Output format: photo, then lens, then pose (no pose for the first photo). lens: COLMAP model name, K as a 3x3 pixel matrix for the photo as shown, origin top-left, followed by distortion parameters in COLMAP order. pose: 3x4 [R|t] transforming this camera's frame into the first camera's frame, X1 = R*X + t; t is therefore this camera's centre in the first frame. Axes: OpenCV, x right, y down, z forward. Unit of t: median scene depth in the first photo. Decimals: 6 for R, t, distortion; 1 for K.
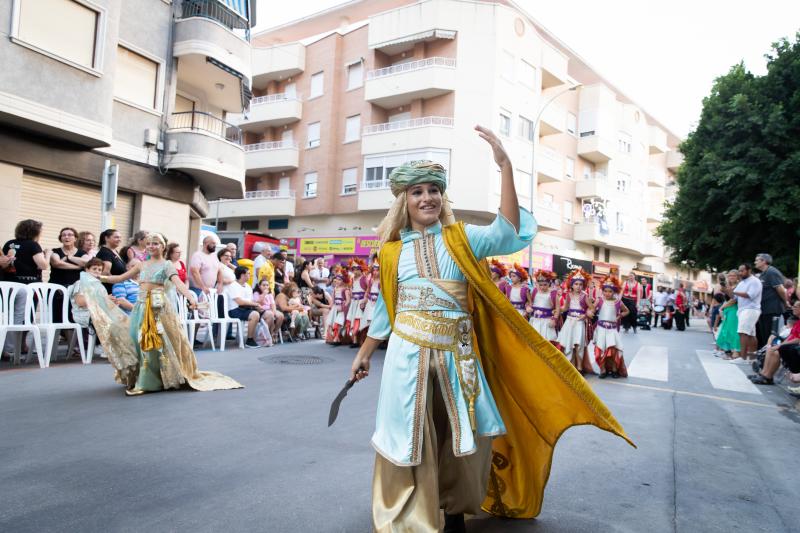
lens RADIAL K [[535.6, 0, 398.9], [0, 535.6, 267.6], [0, 0, 1]] dist [0.004471, -0.004855]
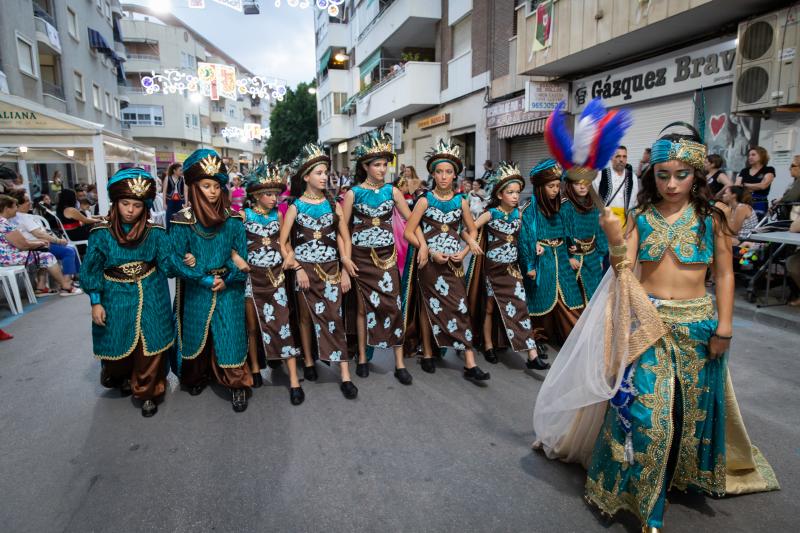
lens RADIAL K [[530.7, 0, 398.8], [0, 530.7, 265.8], [0, 0, 1]] dist [0.013705, -0.001316]
pose [[0.722663, -0.169473, 0.670102, -0.570718], [0.011369, 0.972259, 0.233630, -0.082087], [-0.691107, -0.161218, 0.704543, -0.891659]]
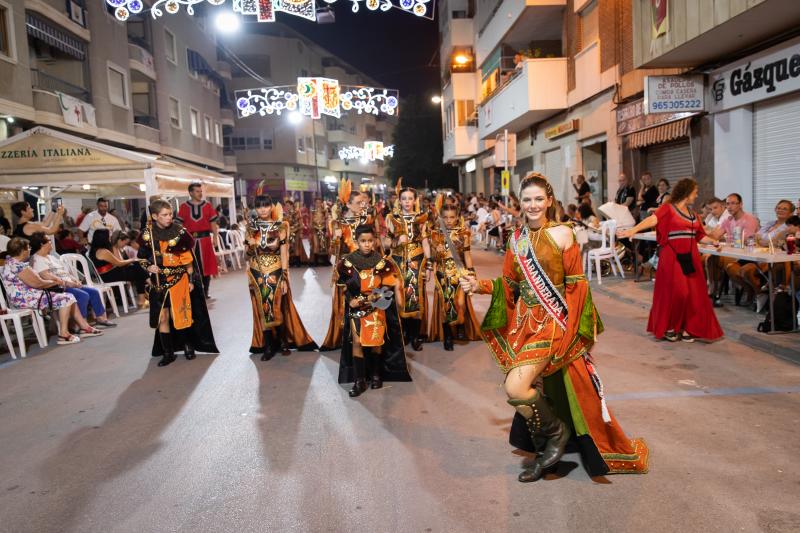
lens RADIAL K [[670.3, 0, 422.0], [0, 670.3, 266.5], [0, 0, 1]] dist [0.012583, 0.002625]
pose [[0.849664, -0.133230, 0.510217, -0.544254], [0.058359, 0.985371, 0.160120, -0.082826], [-0.524086, -0.106272, 0.845009, -0.928336]]
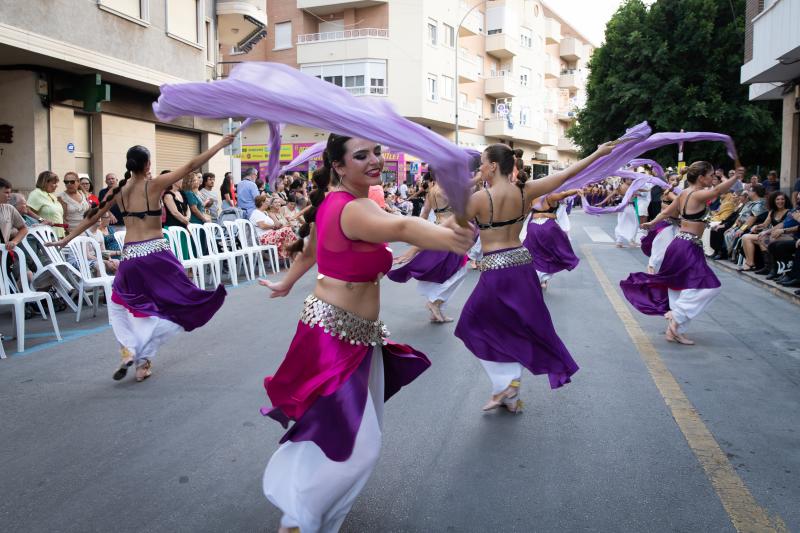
lens RADIAL K [[628.8, 0, 364.7], [0, 628.8, 236.9], [0, 0, 1]] dist [0.004593, 0.003795]
pose [[0.981201, -0.067102, 0.180950, -0.164893], [0.043737, 0.990529, 0.130153, -0.029092], [-0.187969, -0.119792, 0.974842, -0.218445]]
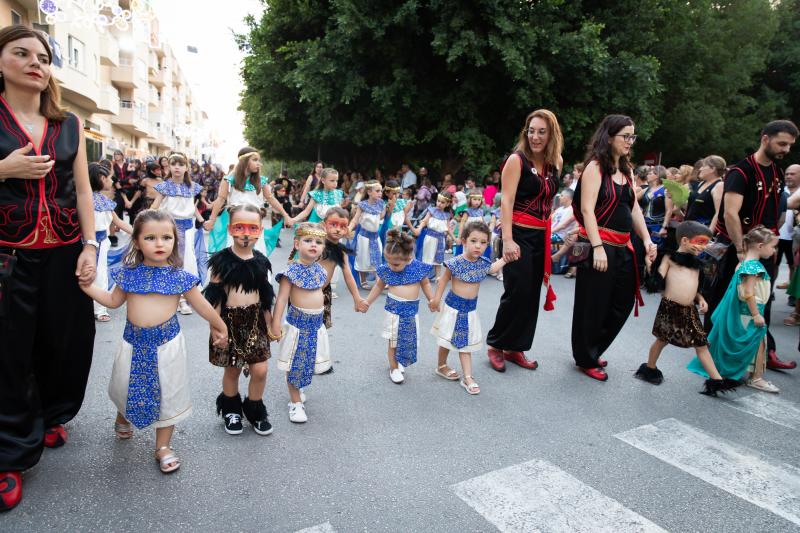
lens RADIAL K [[530.7, 0, 398.8], [0, 530.7, 265.8], [0, 0, 1]] dist [0.013705, -0.001316]
pose [[0.504870, -0.134168, 0.852705, 0.030826], [-0.076129, 0.977076, 0.198811, 0.011875], [-0.859832, -0.165290, 0.483083, 0.381986]]
